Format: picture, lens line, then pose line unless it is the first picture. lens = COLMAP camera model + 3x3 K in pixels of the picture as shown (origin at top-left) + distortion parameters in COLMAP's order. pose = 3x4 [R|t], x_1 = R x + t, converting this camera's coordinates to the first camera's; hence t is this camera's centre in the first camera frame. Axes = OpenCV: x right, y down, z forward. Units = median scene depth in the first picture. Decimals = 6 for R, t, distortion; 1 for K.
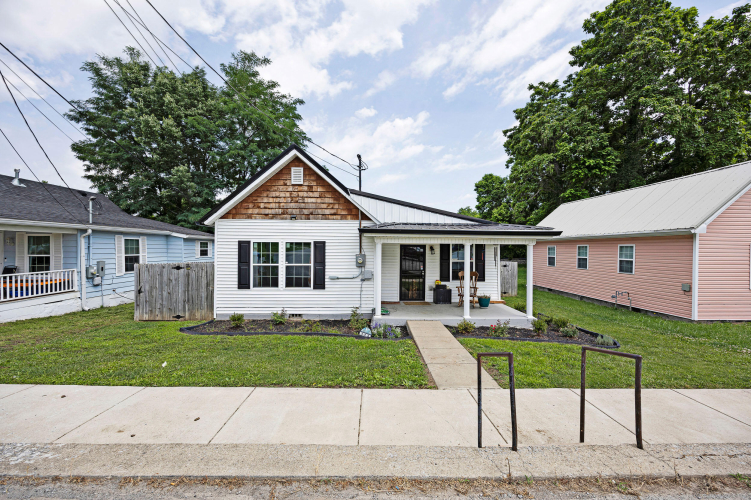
lens RADIAL K [[292.7, 0, 374.9], [0, 292.7, 247.7], [0, 0, 1]] dist [-0.002213, -0.000505]
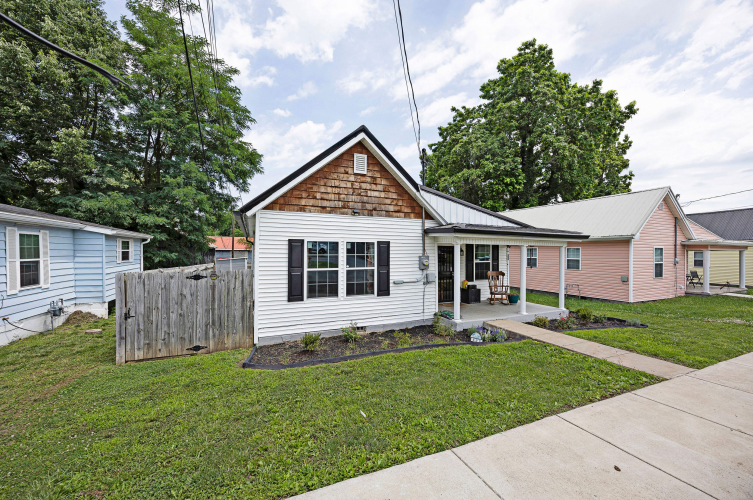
lens RADIAL K [[293.5, 0, 375.9], [0, 293.5, 247.7], [0, 0, 1]] dist [-0.002213, -0.000505]
pose [[0.920728, 0.004802, 0.390175, -0.553676], [-0.001405, 0.999959, -0.008990, 0.005318], [-0.390202, 0.007729, 0.920697, 0.198085]]
